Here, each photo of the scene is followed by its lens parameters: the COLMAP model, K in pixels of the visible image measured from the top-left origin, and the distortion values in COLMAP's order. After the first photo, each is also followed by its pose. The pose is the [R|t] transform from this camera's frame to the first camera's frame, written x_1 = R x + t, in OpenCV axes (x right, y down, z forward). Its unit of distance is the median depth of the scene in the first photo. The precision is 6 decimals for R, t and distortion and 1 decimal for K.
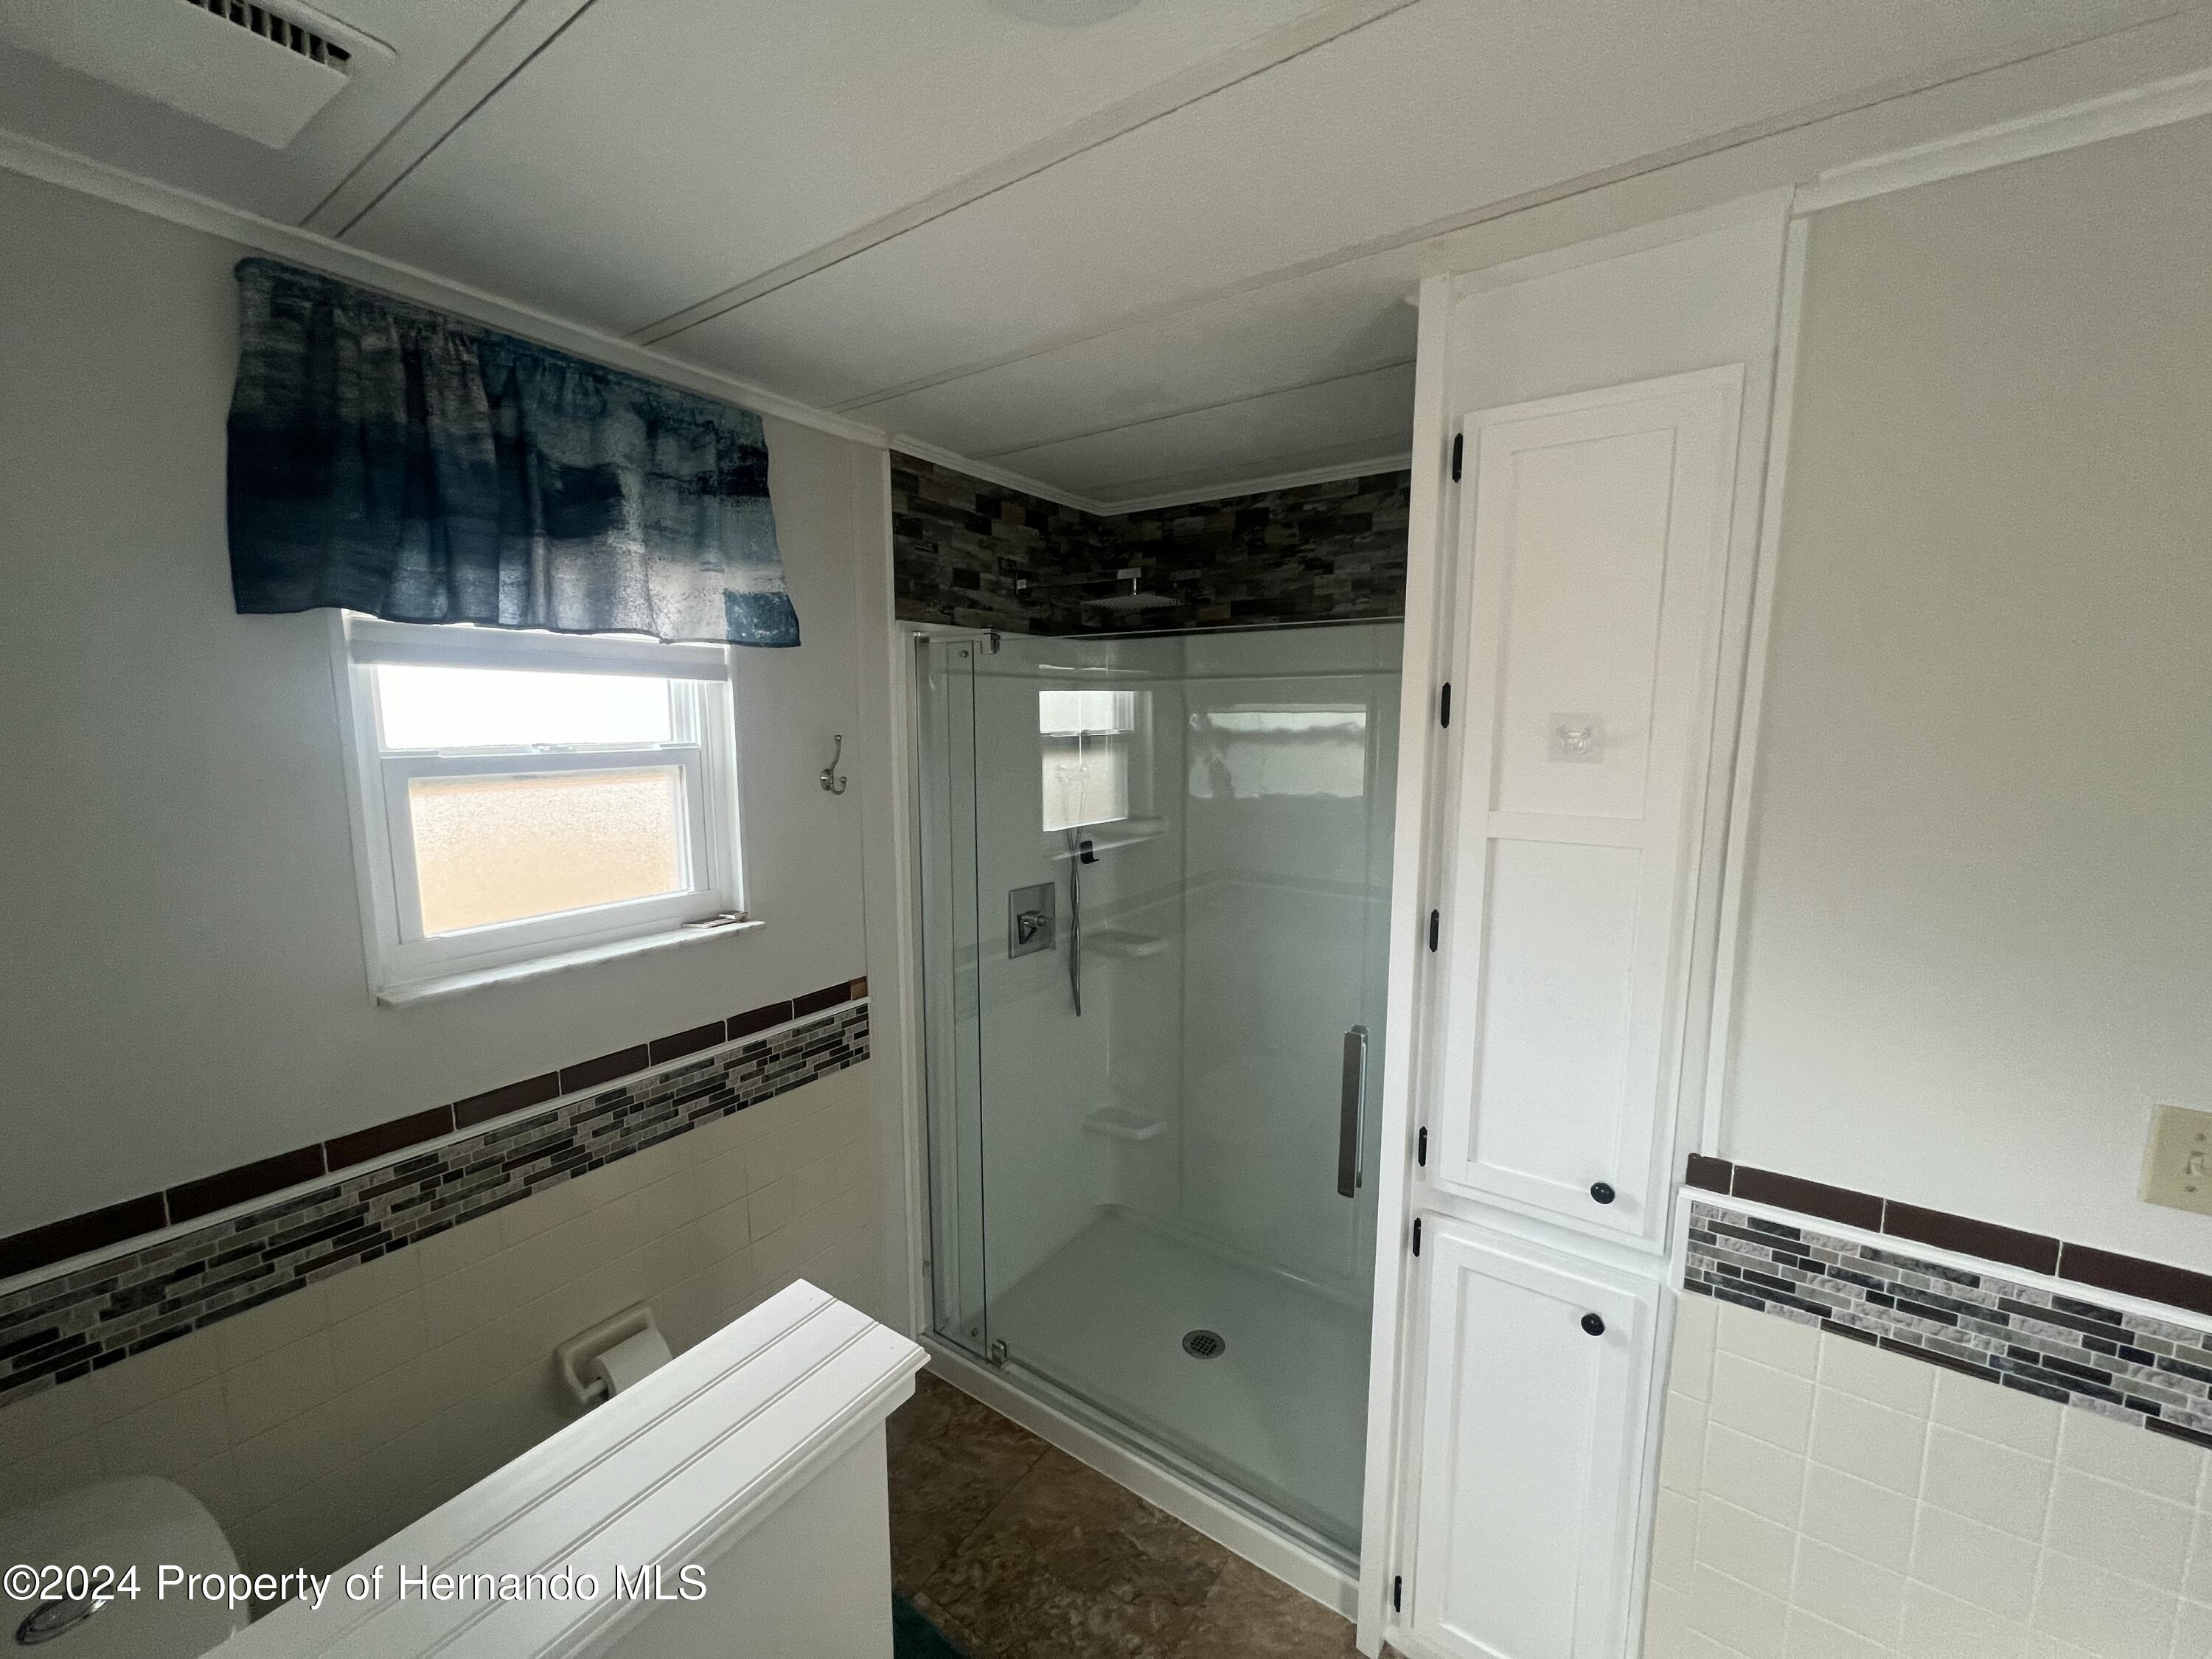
lens RADIAL K [[881.1, 0, 1105.4], [0, 881.1, 830.5], [0, 0, 1]] dist [-0.001970, 0.000712]
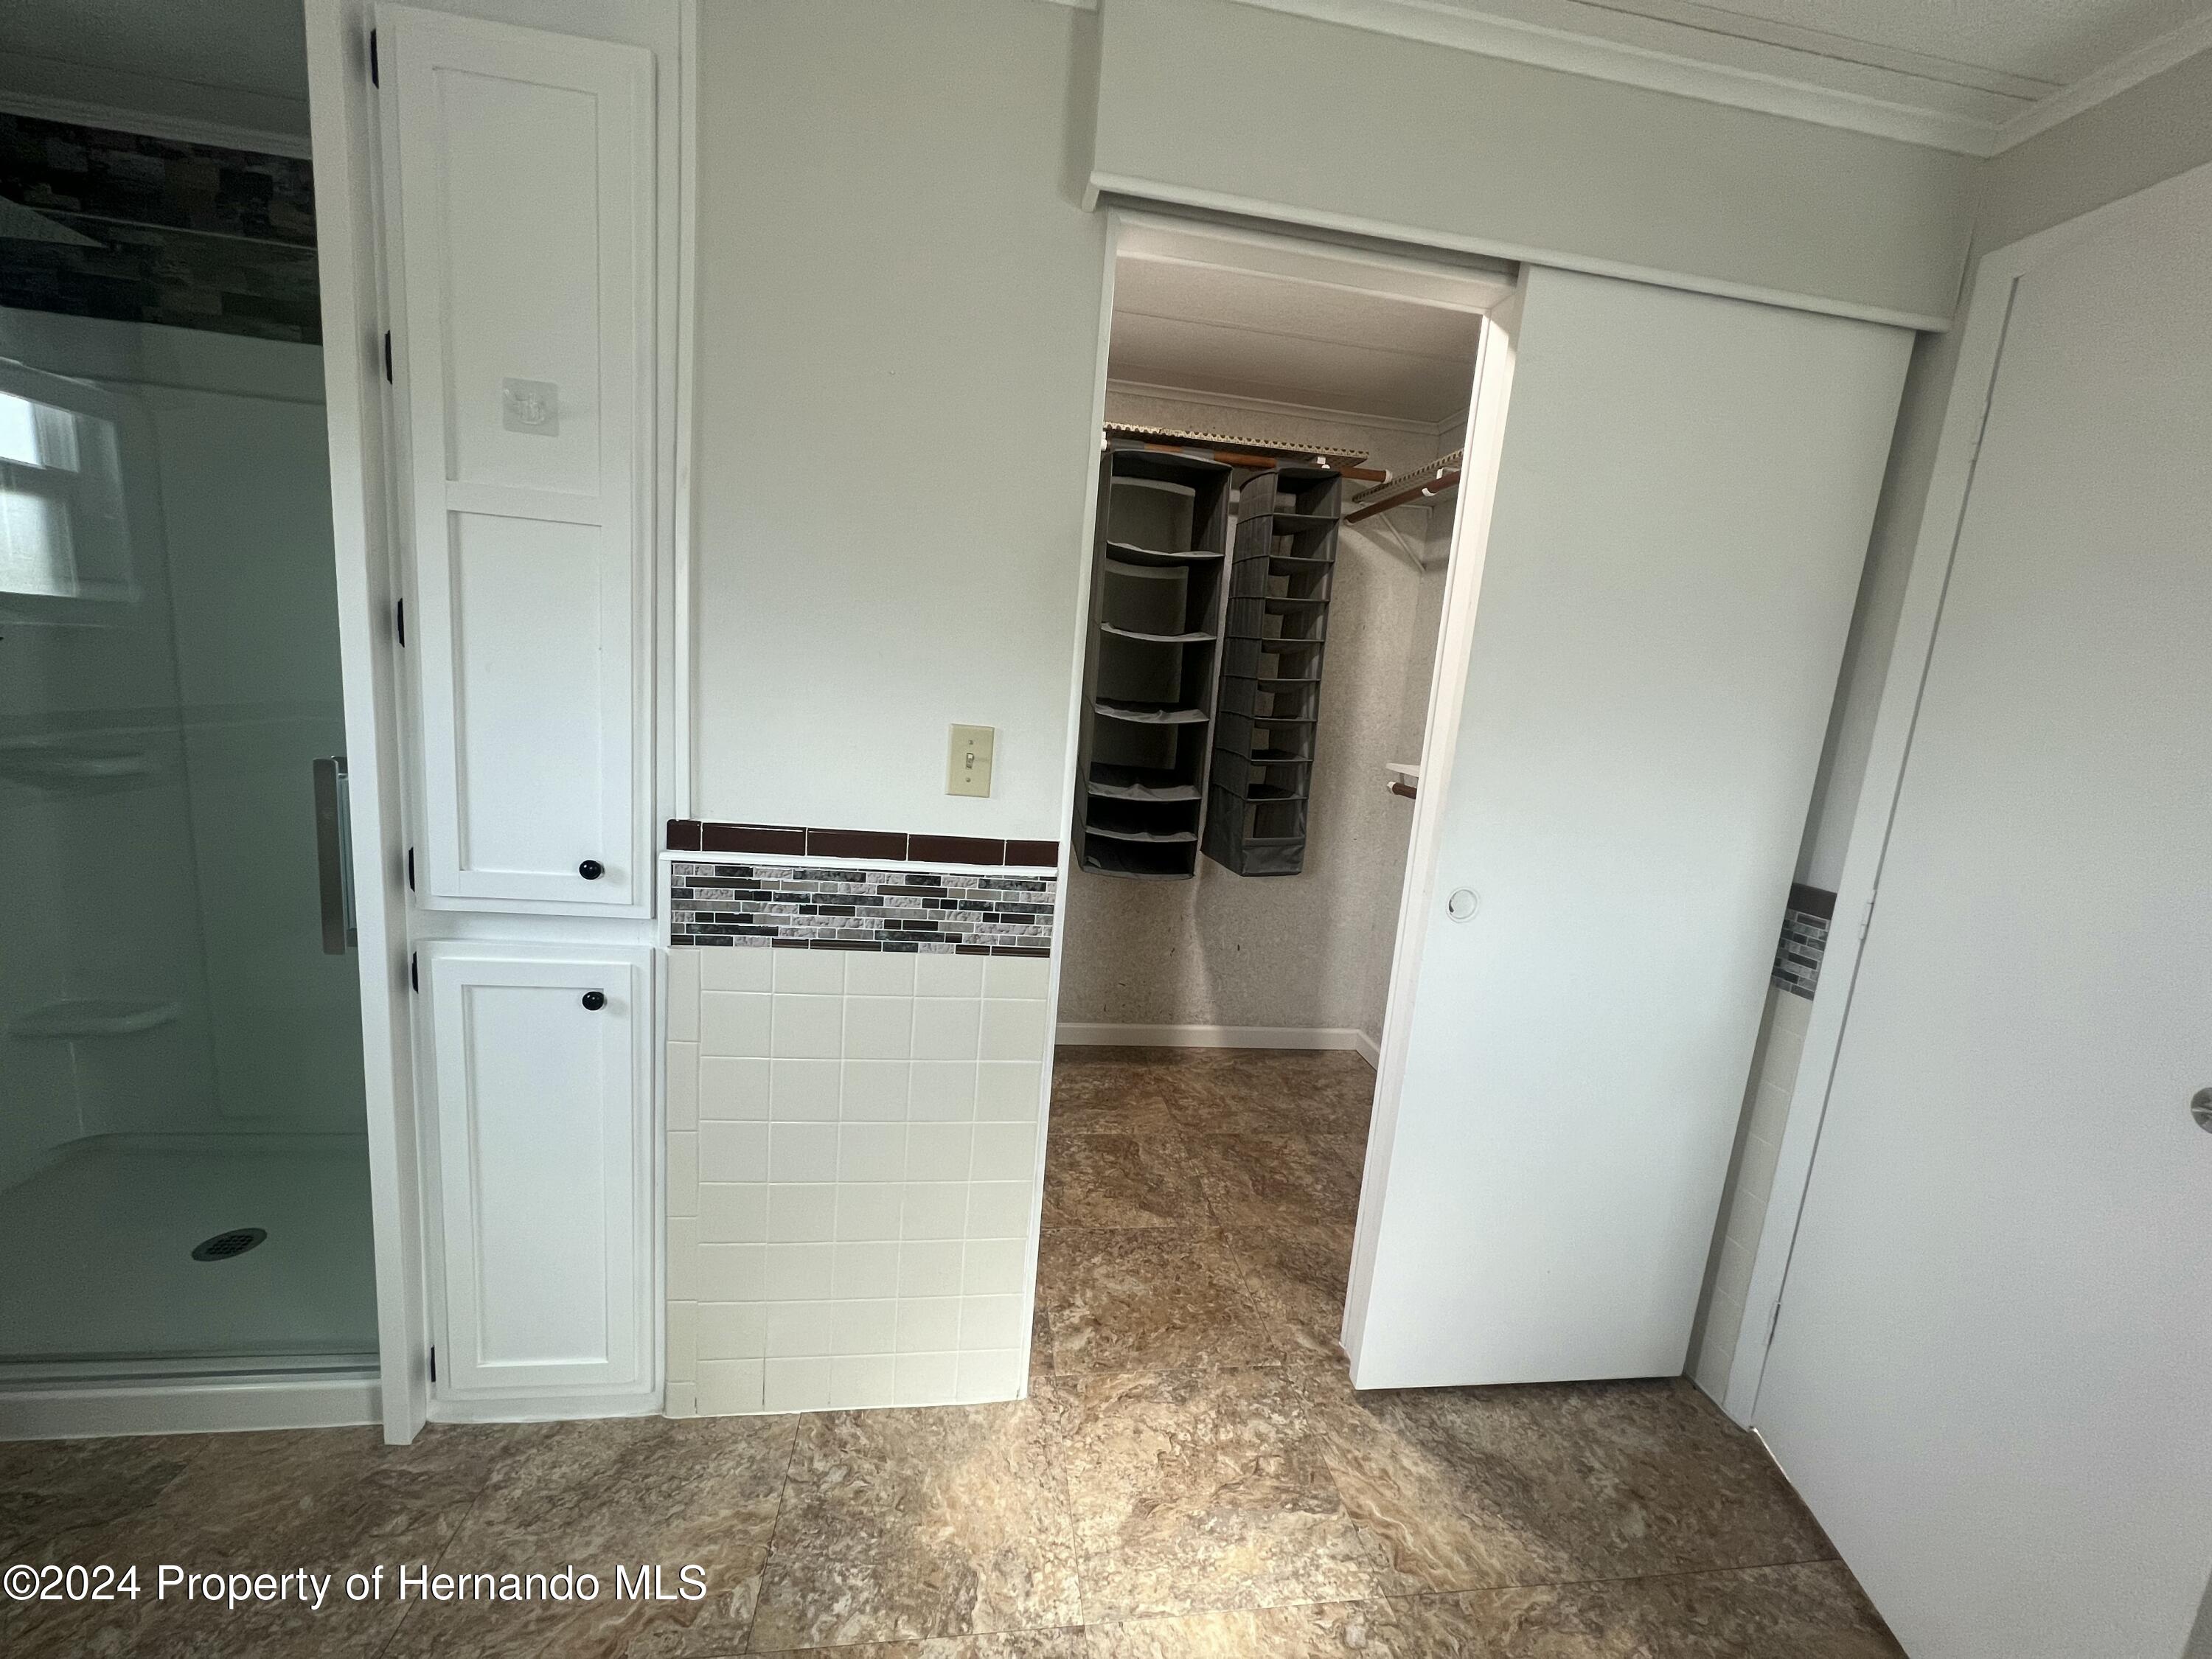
lens RADIAL K [[881.1, 0, 1102.8], [0, 881.1, 832.9], [0, 0, 1]] dist [-0.001970, 0.000712]
pose [[0.727316, -0.056550, 0.683969, 0.307853], [0.006756, 0.997141, 0.075259, 0.305759], [-0.686269, -0.050116, 0.725619, -0.173916]]
